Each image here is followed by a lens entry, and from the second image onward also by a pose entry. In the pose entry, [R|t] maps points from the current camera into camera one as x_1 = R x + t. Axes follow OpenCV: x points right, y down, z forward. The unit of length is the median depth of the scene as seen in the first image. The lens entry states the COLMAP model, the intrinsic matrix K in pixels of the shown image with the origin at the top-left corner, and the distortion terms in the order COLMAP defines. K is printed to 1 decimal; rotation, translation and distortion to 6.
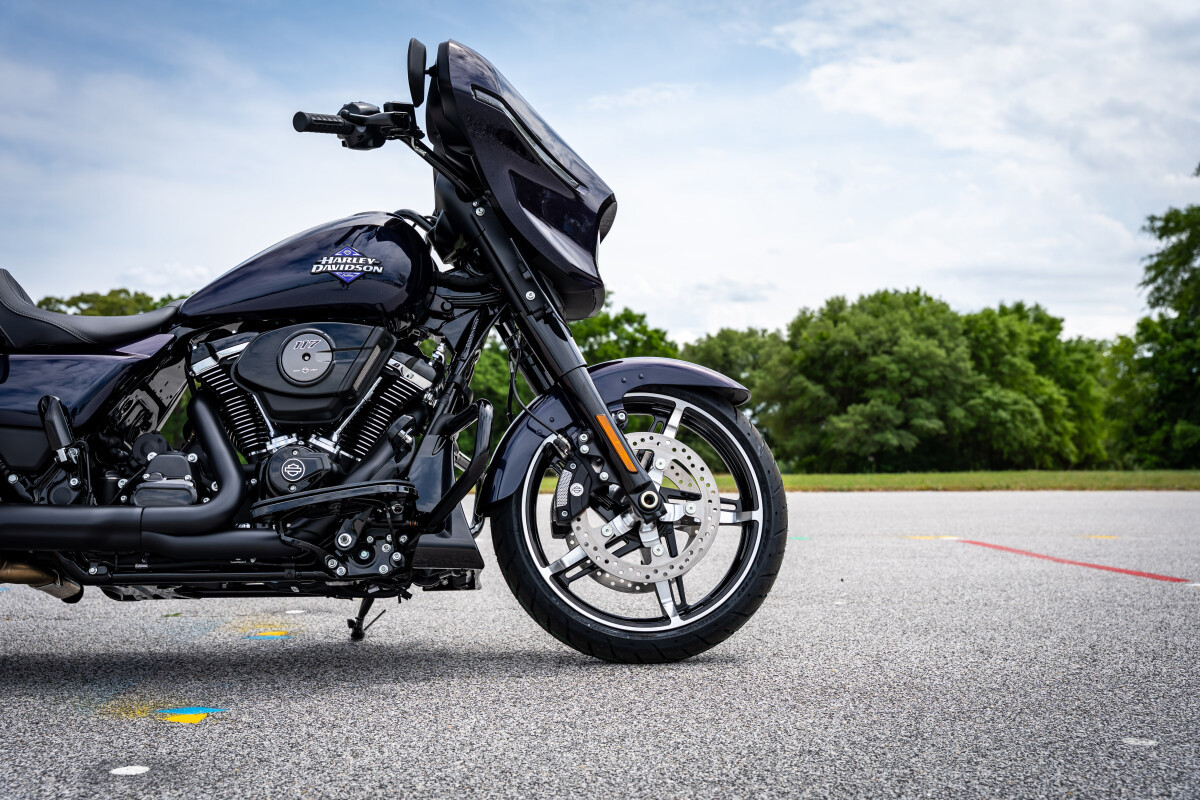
lens RADIAL K [[1412.3, 0, 600.0], [0, 1412.3, 400.0], [0, 0, 1]] dist [0.067871, 0.010035]
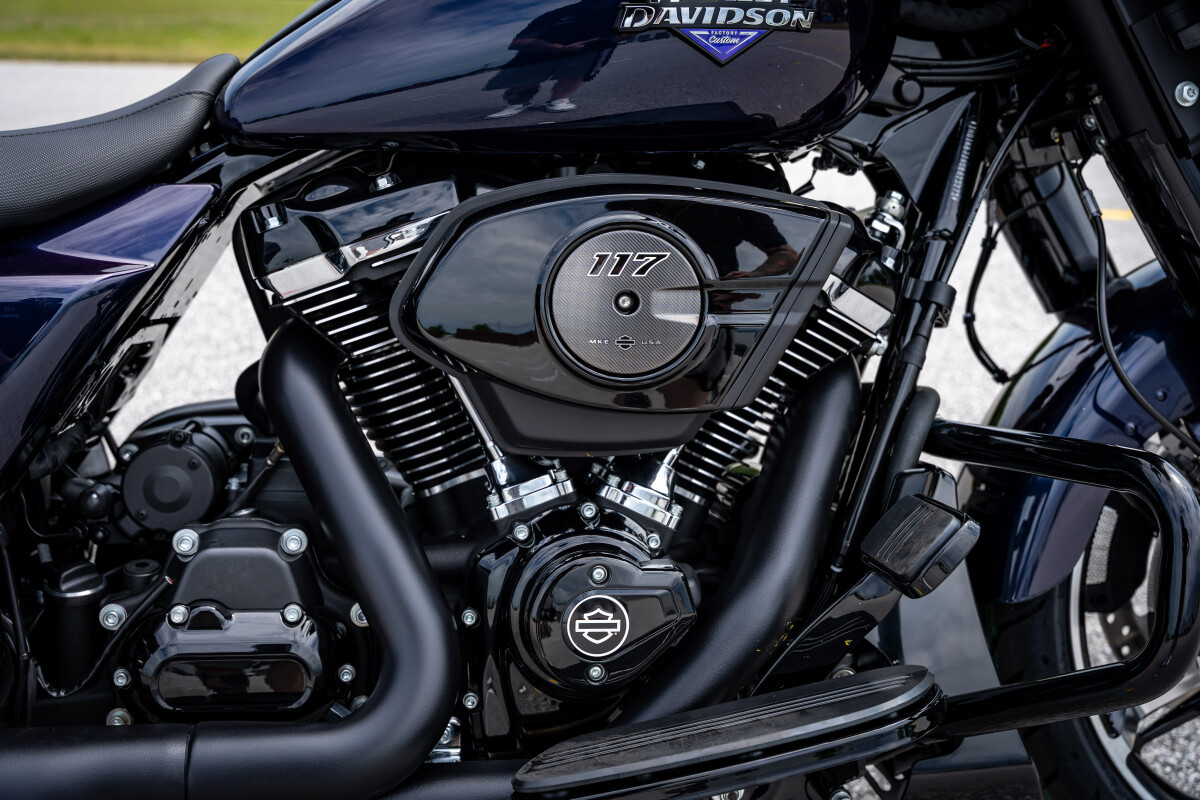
lens RADIAL K [[1422.0, 0, 600.0], [0, 1422.0, 400.0], [0, 0, 1]] dist [-0.010007, 0.008443]
pose [[0.998003, 0.010074, 0.062360, -0.228338], [-0.029671, 0.946281, 0.321982, -0.115126], [-0.055767, -0.323189, 0.944690, 0.649526]]
